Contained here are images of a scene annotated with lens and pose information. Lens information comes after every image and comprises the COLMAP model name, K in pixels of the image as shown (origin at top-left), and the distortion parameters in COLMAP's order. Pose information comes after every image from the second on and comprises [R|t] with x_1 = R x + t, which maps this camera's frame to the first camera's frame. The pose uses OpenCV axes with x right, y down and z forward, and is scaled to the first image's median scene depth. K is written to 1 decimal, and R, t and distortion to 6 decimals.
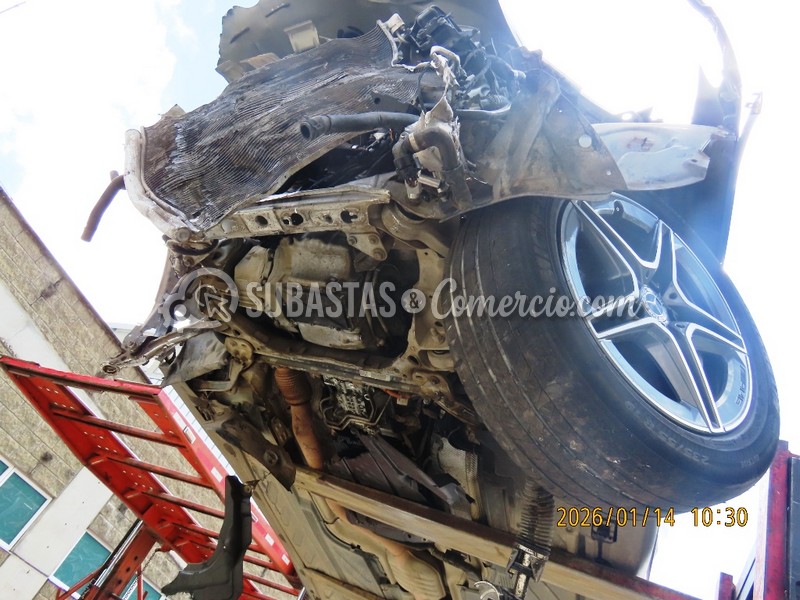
lens RADIAL K [[581.6, 0, 400.0], [0, 581.6, 300.0], [0, 0, 1]] dist [-0.011520, 0.003923]
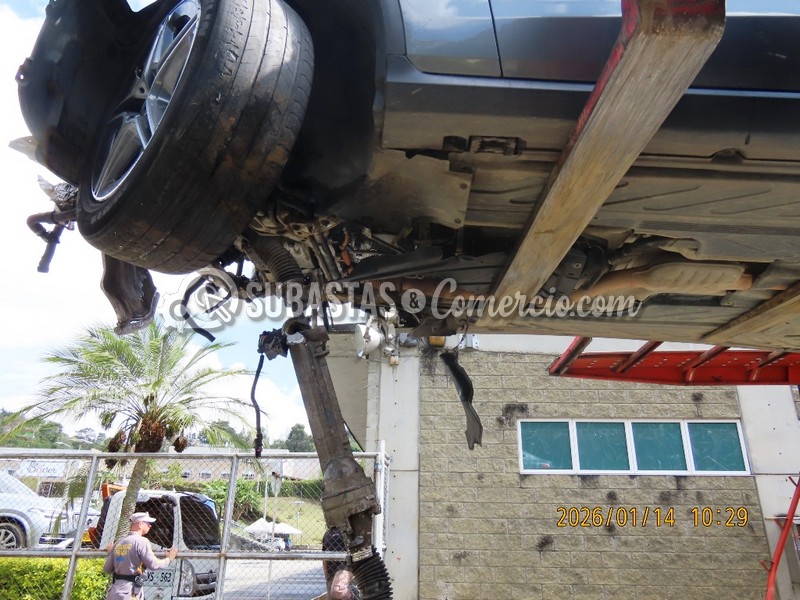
lens RADIAL K [[581.6, 0, 400.0], [0, 581.6, 300.0], [0, 0, 1]] dist [-0.011520, 0.003923]
pose [[0.205883, -0.678970, -0.704707, 0.176606], [0.726620, 0.588426, -0.354651, 0.168209], [0.655466, -0.439038, 0.614500, 0.067764]]
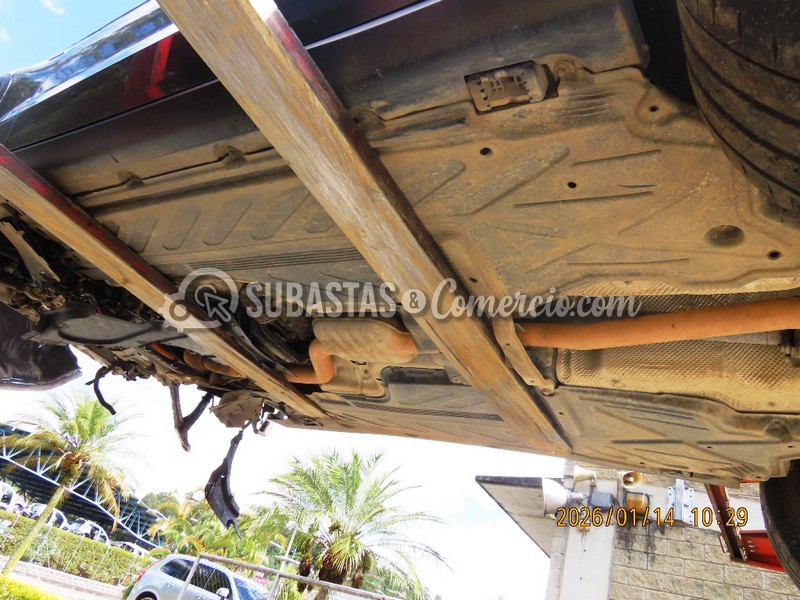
lens RADIAL K [[581.6, 0, 400.0], [0, 581.6, 300.0], [0, 0, 1]] dist [-0.011520, 0.003923]
pose [[-0.136733, -0.854047, -0.501904, 0.145869], [0.379437, 0.422868, -0.822928, 0.370968], [0.915058, -0.302962, 0.266237, 0.301086]]
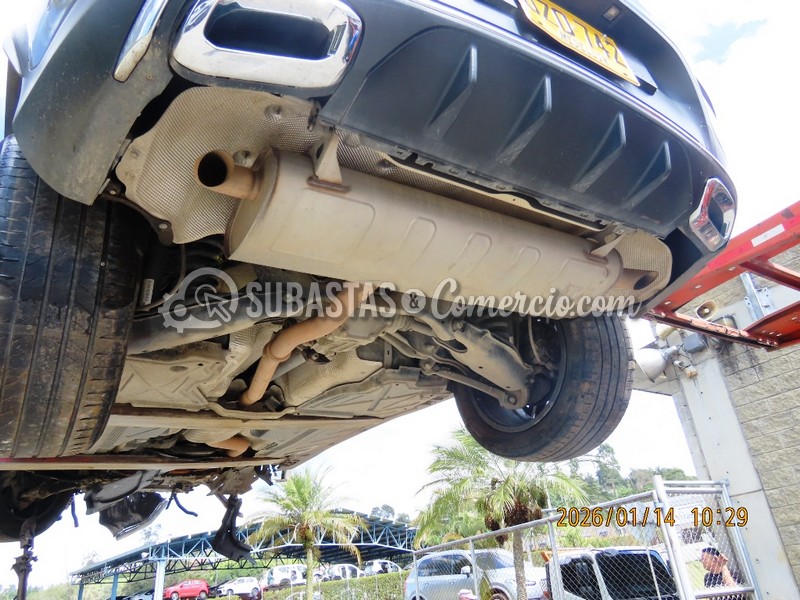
lens RADIAL K [[581.6, 0, 400.0], [0, 581.6, 300.0], [0, 0, 1]] dist [-0.011520, 0.003923]
pose [[-0.682731, -0.582914, -0.440556, 0.147193], [0.364612, 0.250717, -0.896772, 0.547807], [0.633195, -0.772886, 0.041365, 0.482916]]
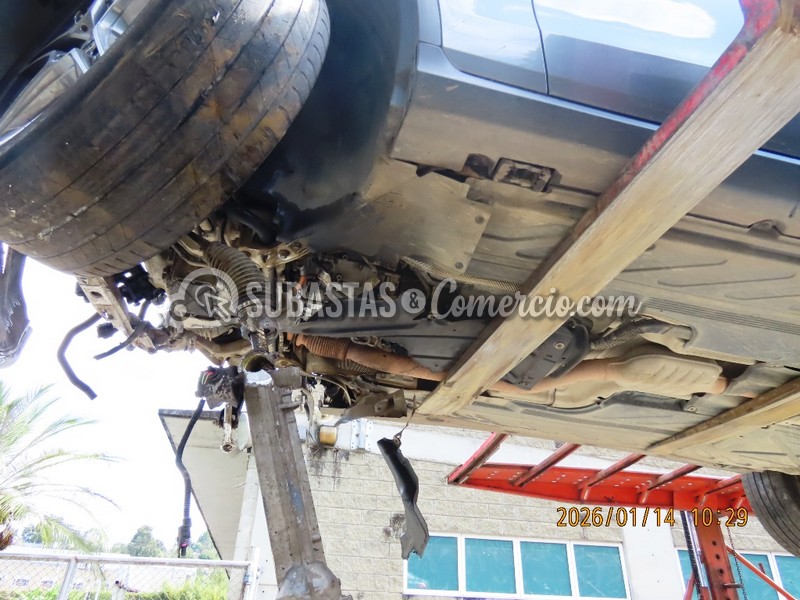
lens RADIAL K [[581.6, 0, 400.0], [0, 581.6, 300.0], [0, 0, 1]] dist [-0.011520, 0.003923]
pose [[0.406032, -0.751910, -0.519394, 0.124481], [0.725036, 0.611022, -0.317766, 0.139057], [0.556293, -0.247556, 0.793256, 0.073839]]
